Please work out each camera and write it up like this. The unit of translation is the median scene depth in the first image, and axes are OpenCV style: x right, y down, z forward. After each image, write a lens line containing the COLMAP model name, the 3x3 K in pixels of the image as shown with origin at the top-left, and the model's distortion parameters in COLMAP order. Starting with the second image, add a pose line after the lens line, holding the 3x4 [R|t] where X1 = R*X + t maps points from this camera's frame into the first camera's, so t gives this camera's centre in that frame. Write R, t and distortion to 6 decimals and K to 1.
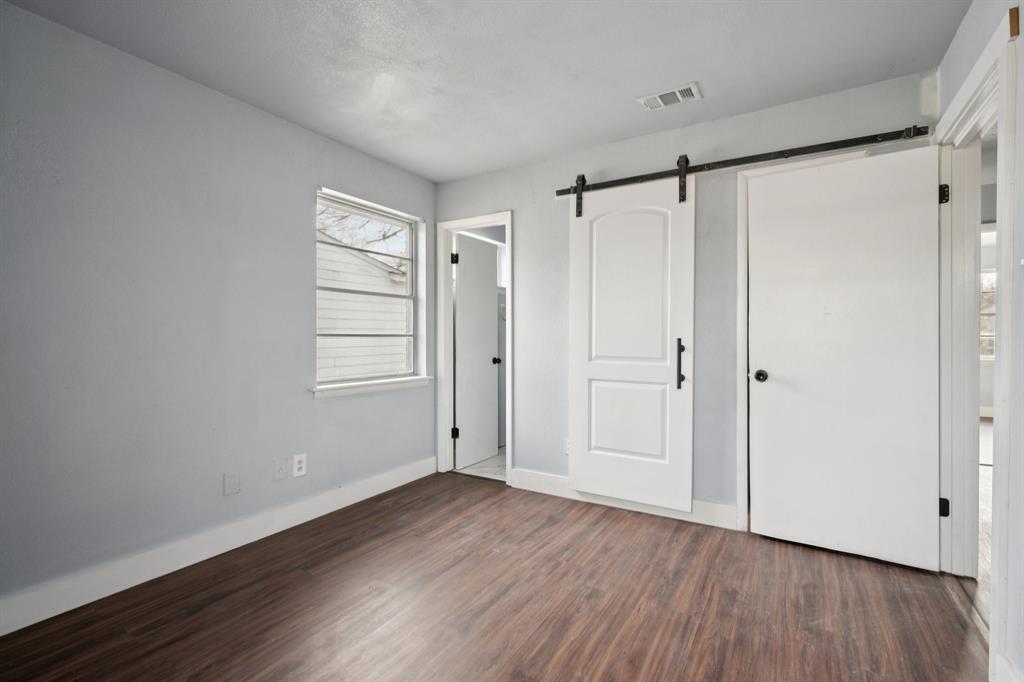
lens RADIAL K [[464.1, 0, 512.0], [0, 464.1, 341.0], [0, 0, 1]] dist [-0.002784, -0.000285]
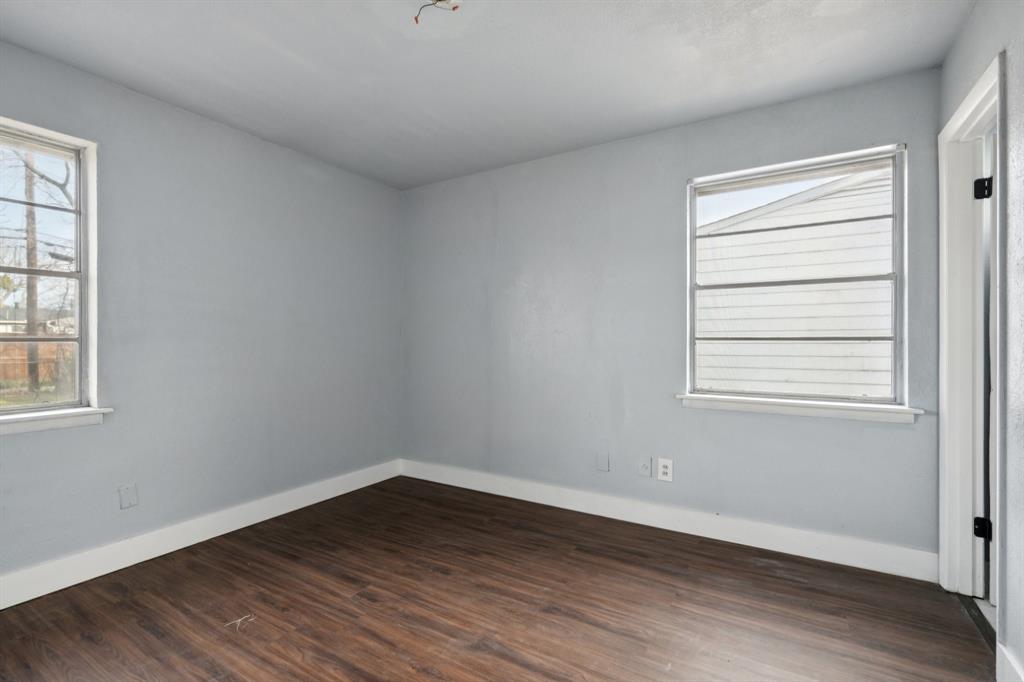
lens RADIAL K [[464.1, 0, 512.0], [0, 464.1, 341.0], [0, 0, 1]] dist [-0.002784, -0.000285]
pose [[0.014510, 0.002922, -0.999890, 0.499735], [-0.012365, 0.999920, 0.002742, -0.005299], [0.999818, 0.012324, 0.014545, 0.620608]]
